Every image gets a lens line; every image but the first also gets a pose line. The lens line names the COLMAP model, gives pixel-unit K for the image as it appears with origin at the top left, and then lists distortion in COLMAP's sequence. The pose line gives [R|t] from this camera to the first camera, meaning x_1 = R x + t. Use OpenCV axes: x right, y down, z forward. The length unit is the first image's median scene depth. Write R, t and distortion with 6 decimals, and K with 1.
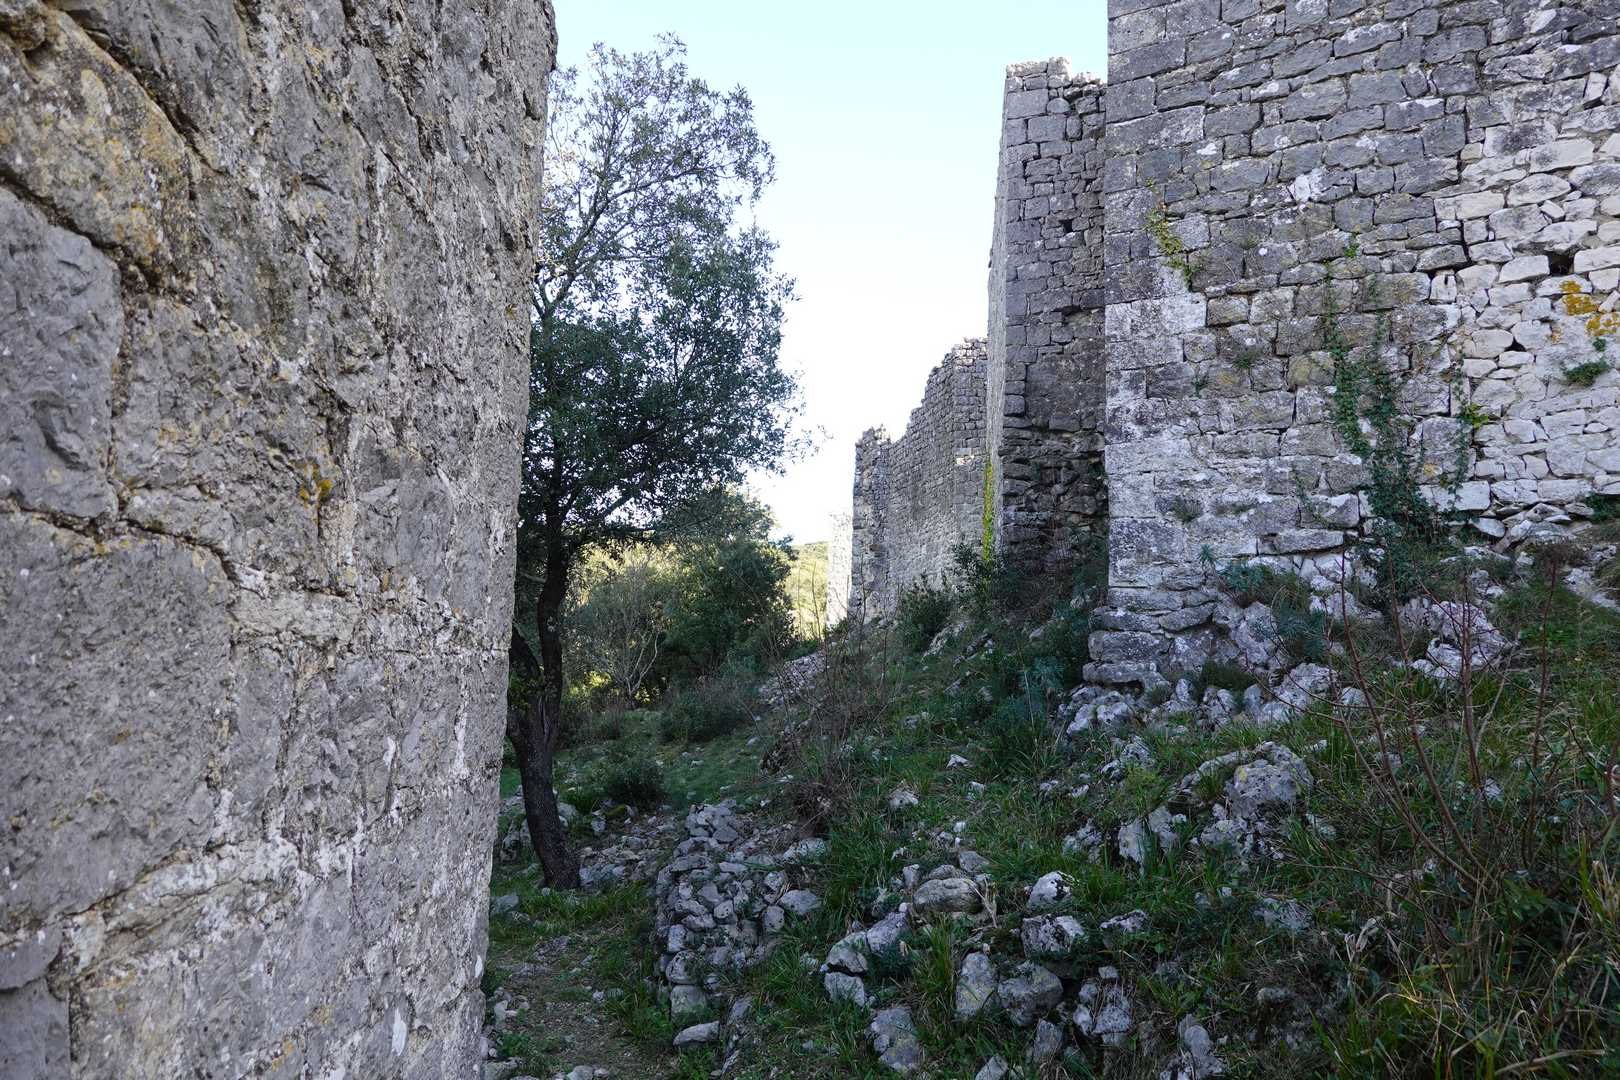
lens RADIAL K [[1111.9, 0, 810.4], [0, 1111.9, 540.2], [0, 0, 1]] dist [0.000164, 0.001217]
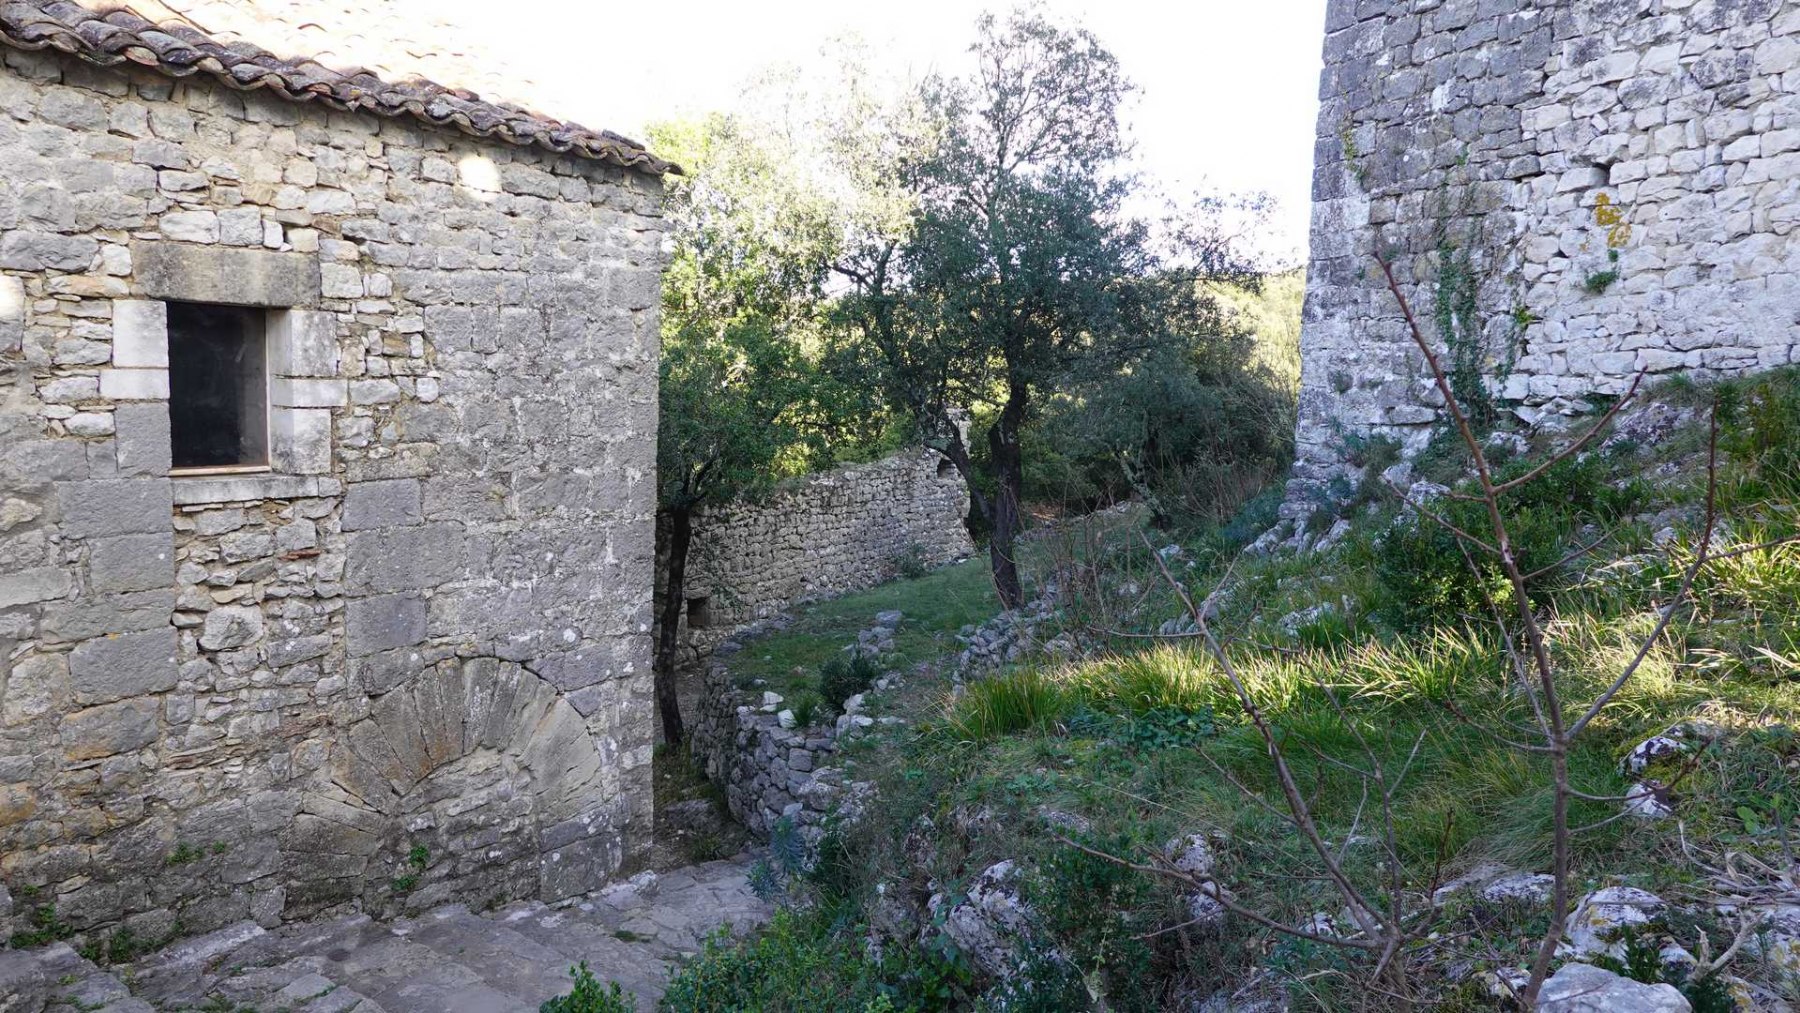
lens RADIAL K [[1265.3, 0, 900.2], [0, 1265.3, 507.3], [0, 0, 1]] dist [-0.001300, -0.000944]
pose [[0.787822, 0.066569, -0.612294, 0.882540], [0.059144, 0.981371, 0.182795, -0.190111], [0.613056, -0.180223, 0.769208, -0.414188]]
